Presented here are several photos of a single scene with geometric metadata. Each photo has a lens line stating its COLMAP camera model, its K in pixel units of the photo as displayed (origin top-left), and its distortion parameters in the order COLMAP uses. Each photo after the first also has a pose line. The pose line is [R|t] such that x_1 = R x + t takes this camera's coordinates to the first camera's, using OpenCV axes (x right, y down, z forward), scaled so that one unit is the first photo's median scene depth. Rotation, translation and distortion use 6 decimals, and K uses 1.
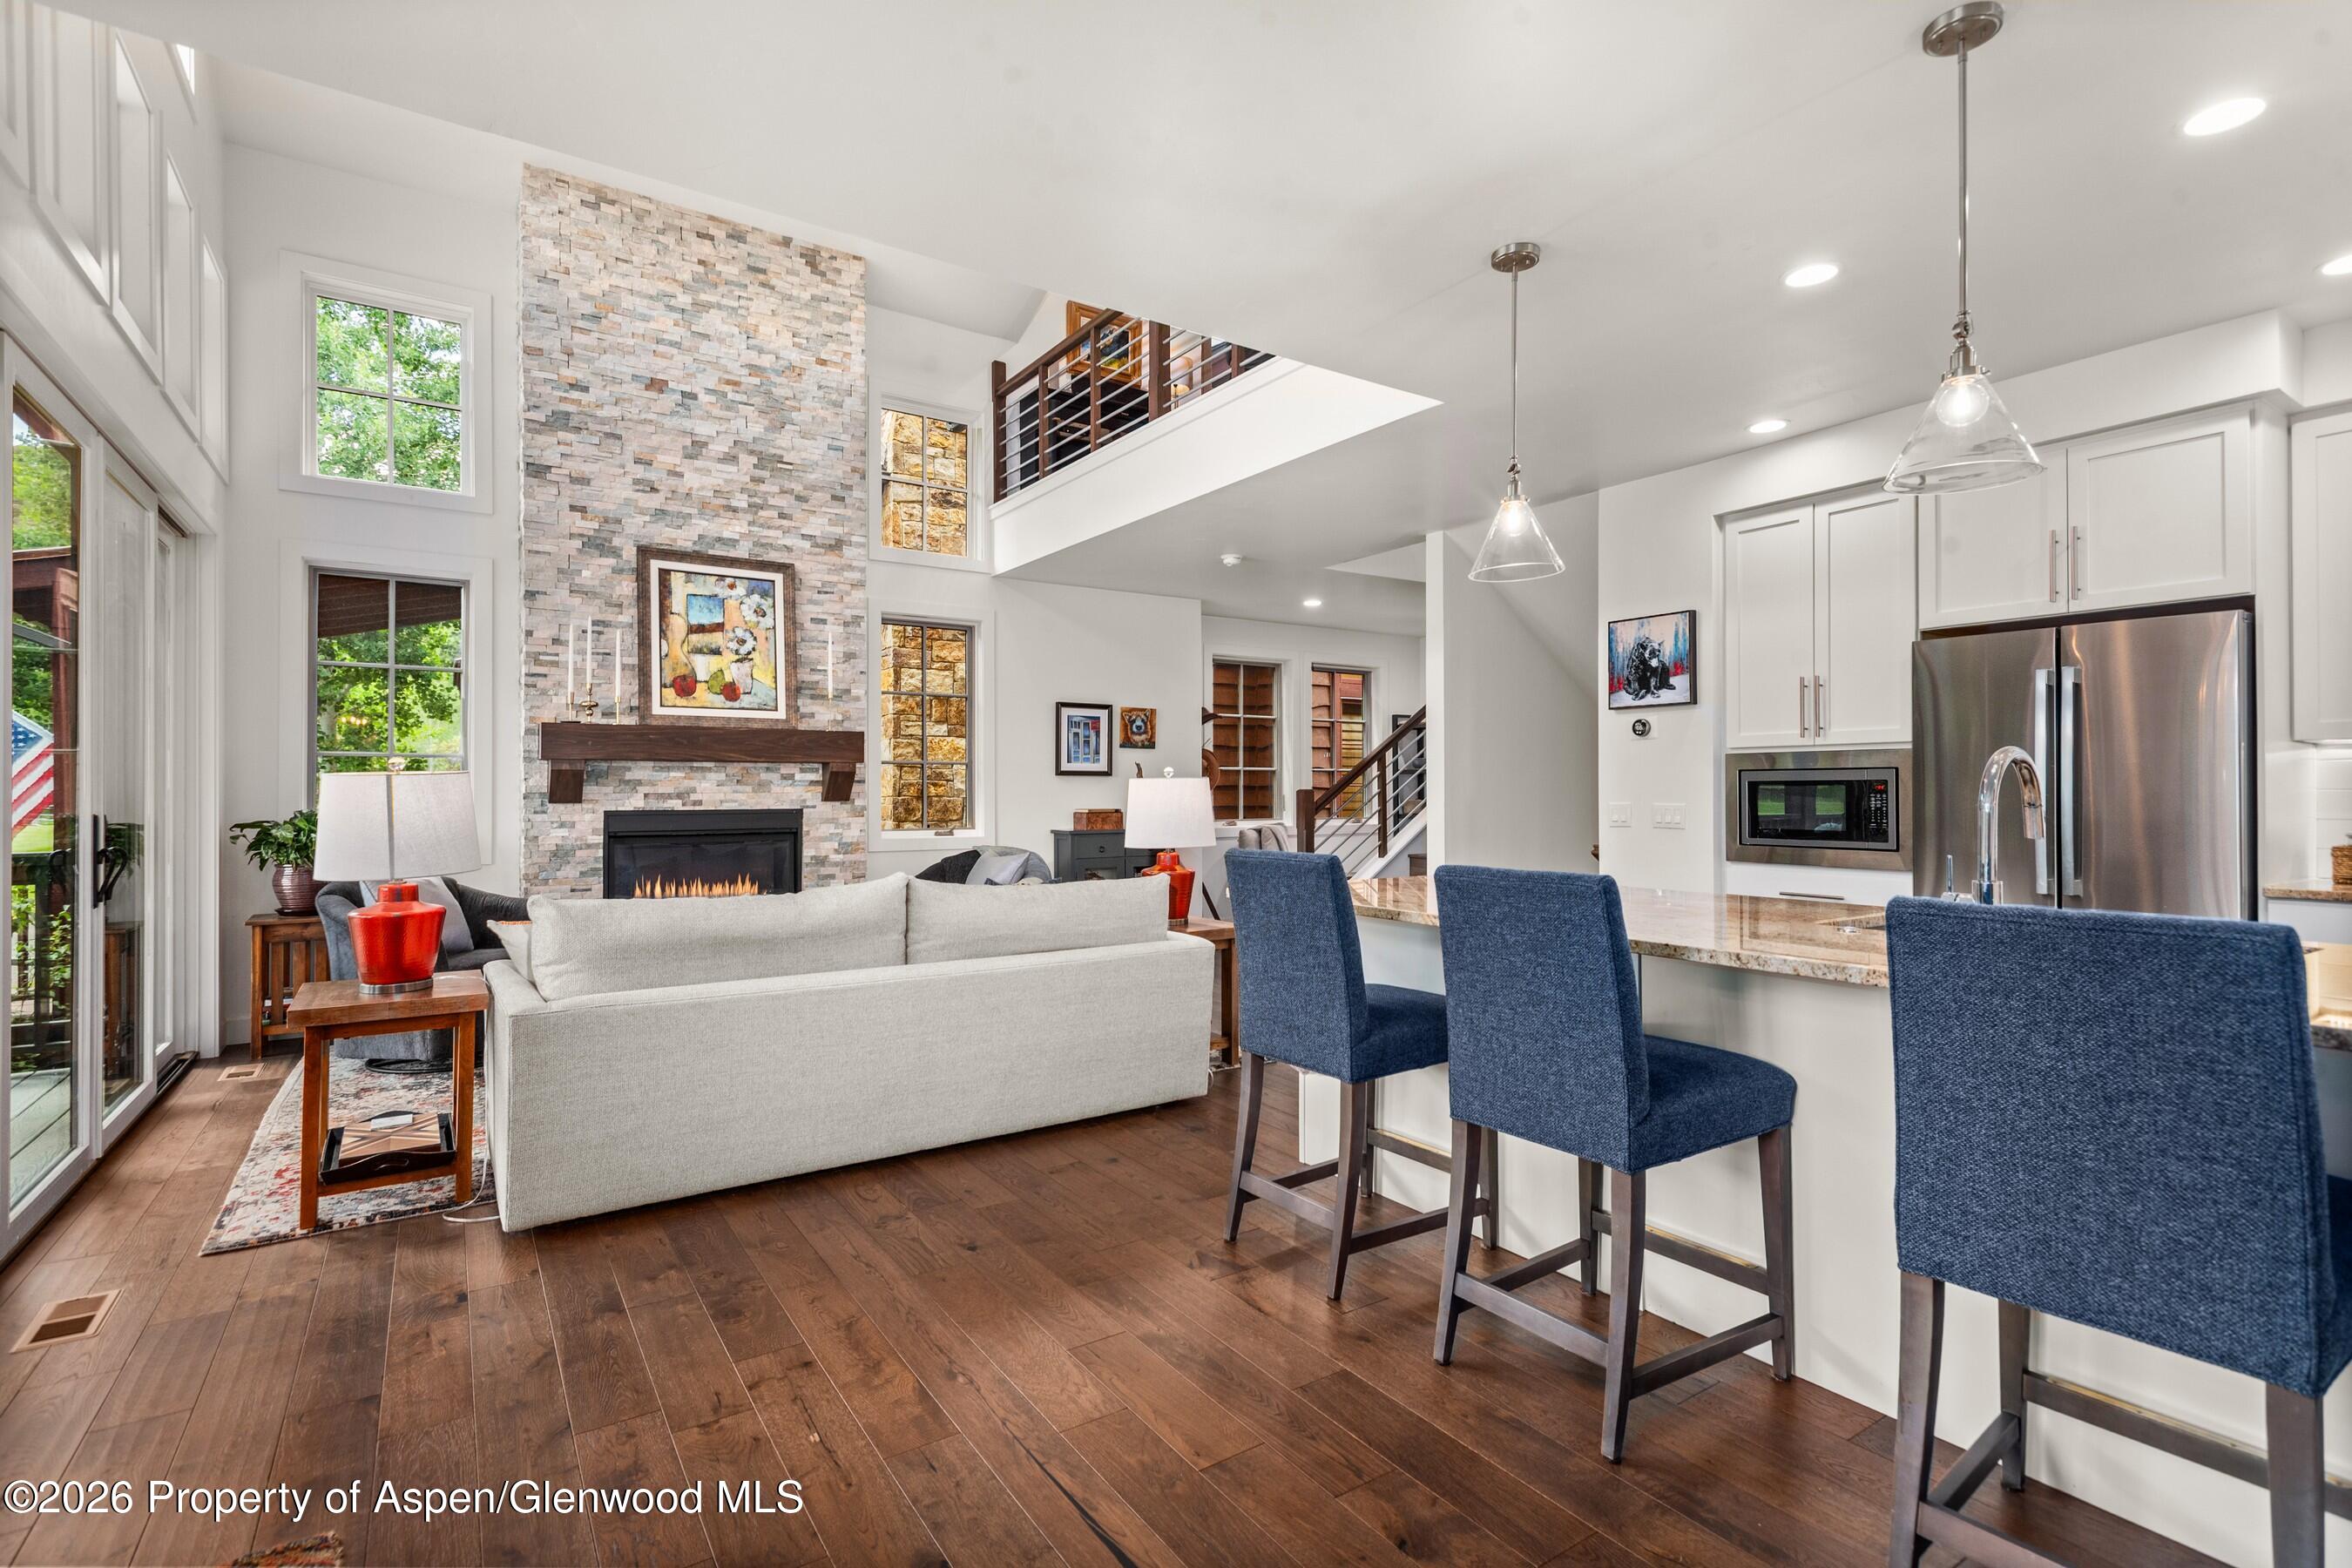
lens RADIAL K [[1097.1, 0, 1175.1], [0, 1097.1, 786.0], [0, 0, 1]] dist [-0.000135, -0.000022]
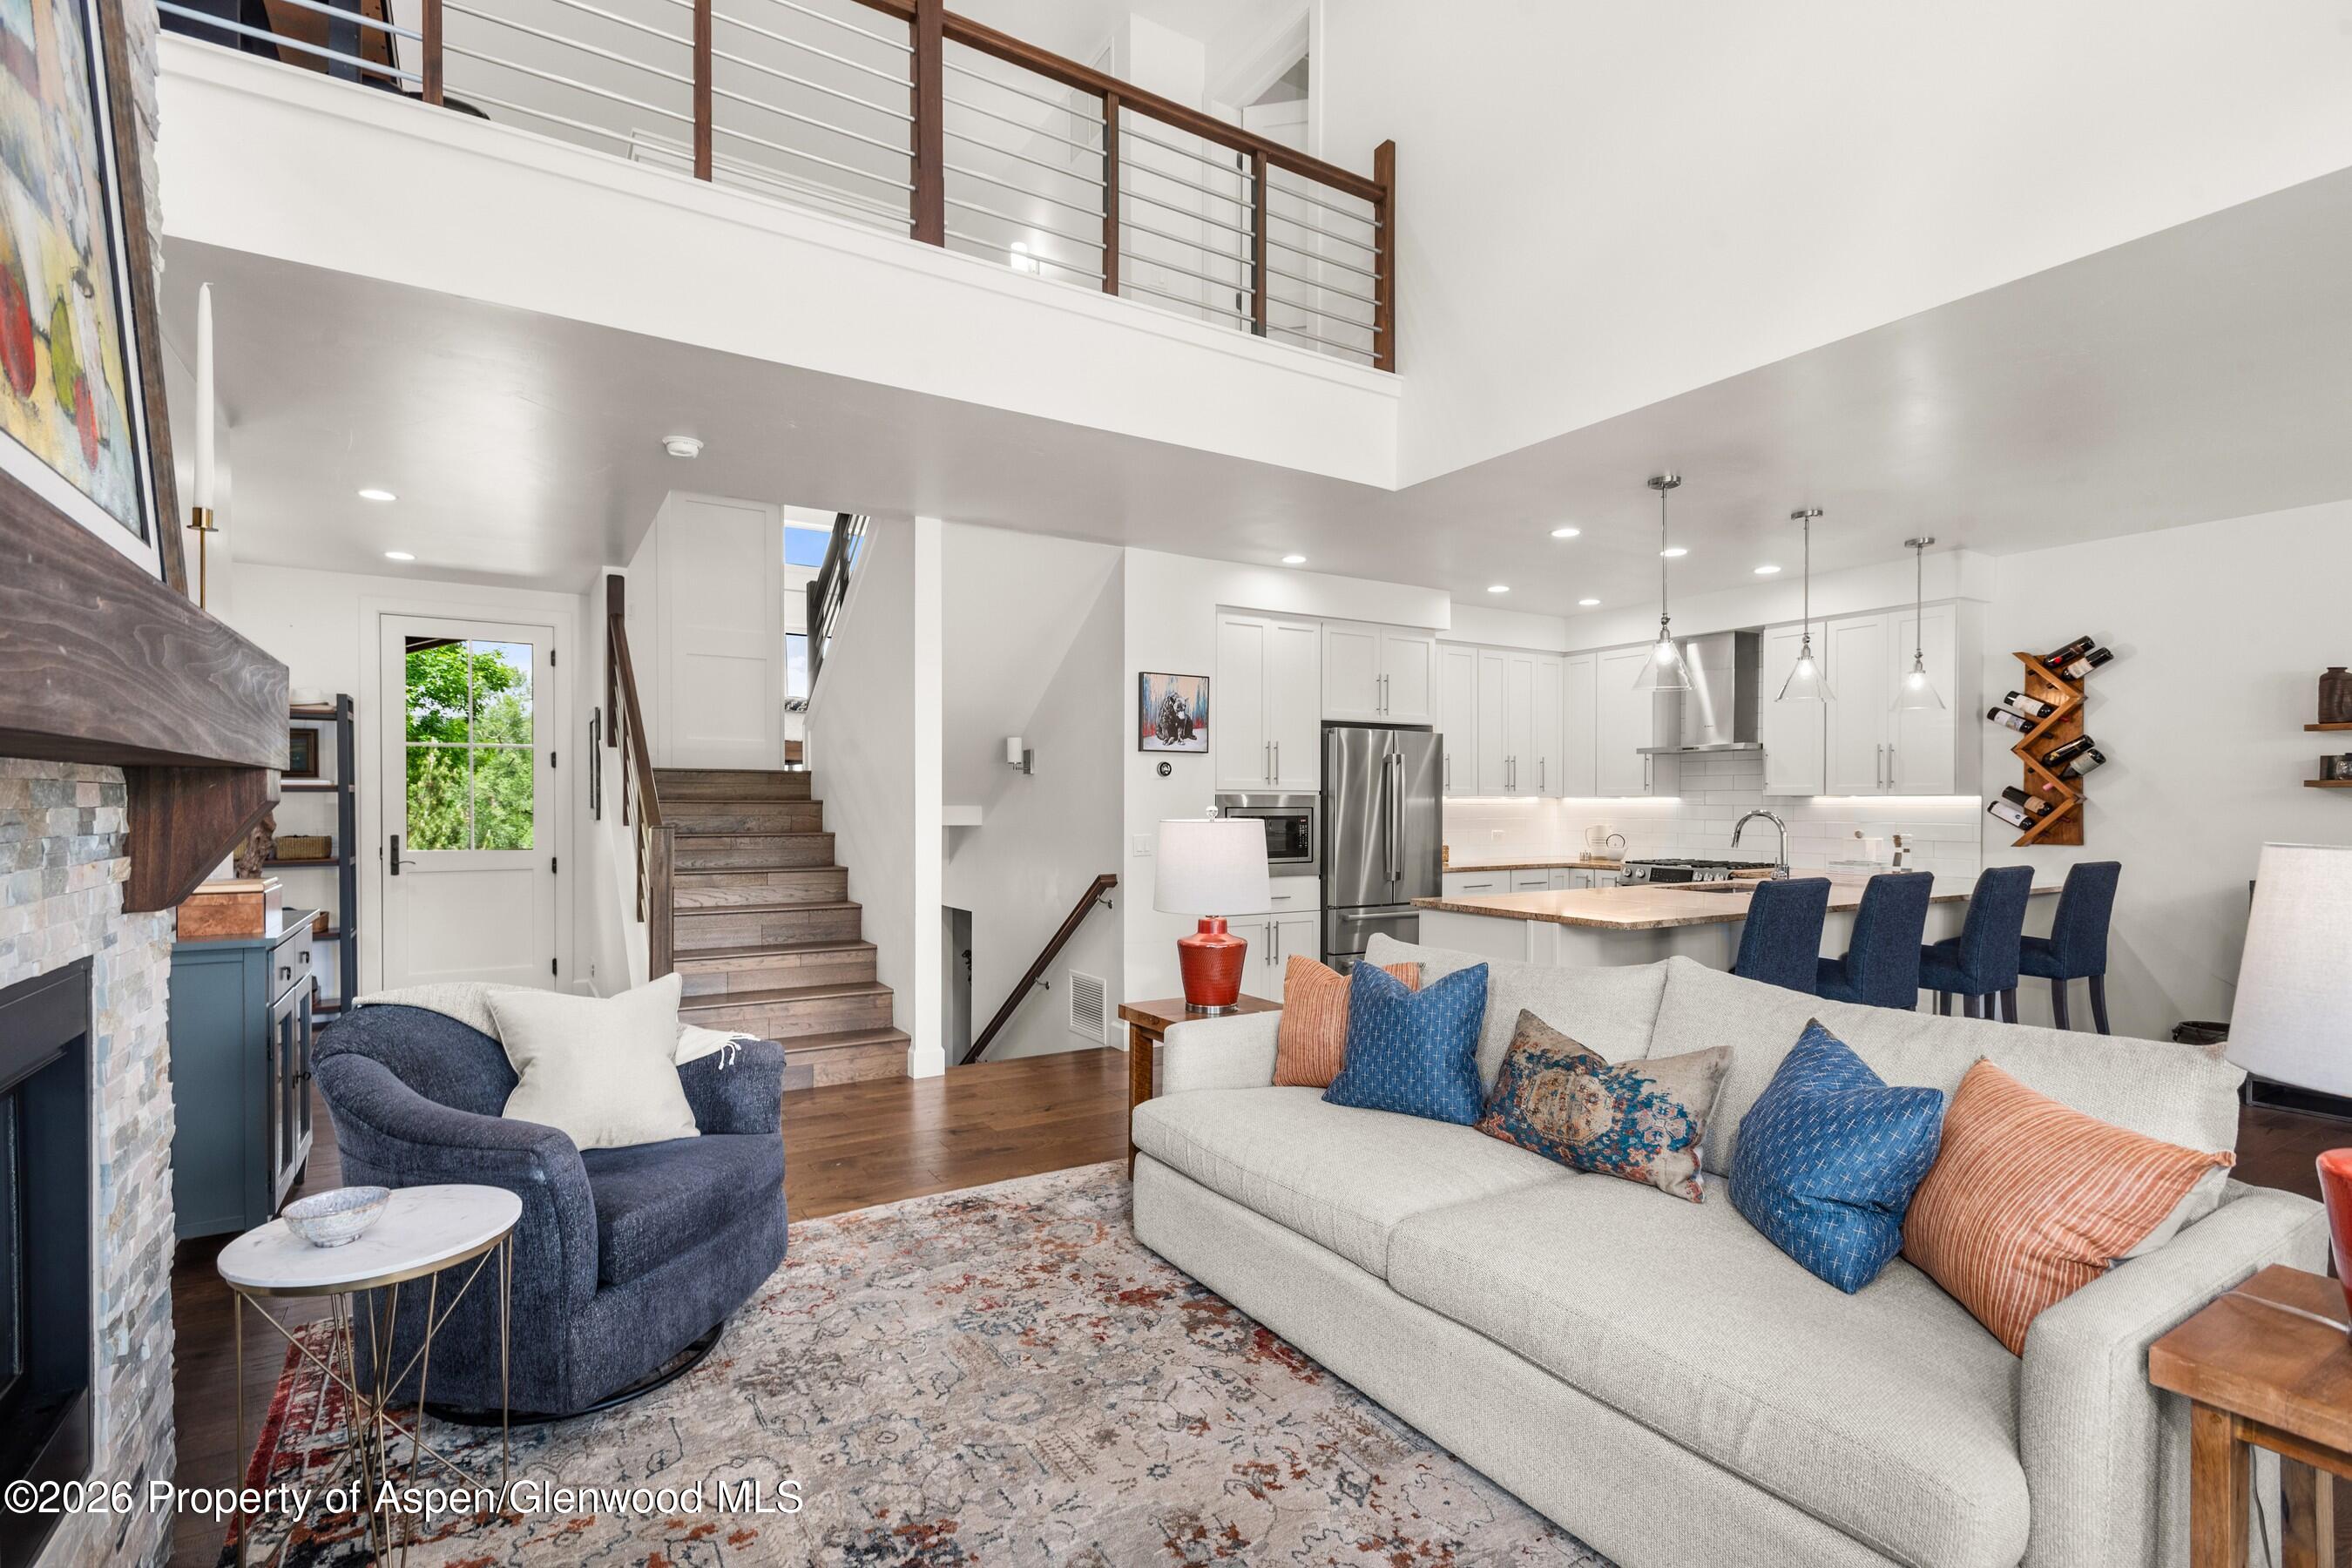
lens RADIAL K [[1097.1, 0, 1172.6], [0, 1097.1, 802.4], [0, 0, 1]] dist [-0.000135, -0.000022]
pose [[0.036385, -0.001933, 0.999336, -0.742692], [-0.008735, 0.999959, 0.002253, -0.021593], [-0.999300, -0.008811, 0.036367, 0.972244]]
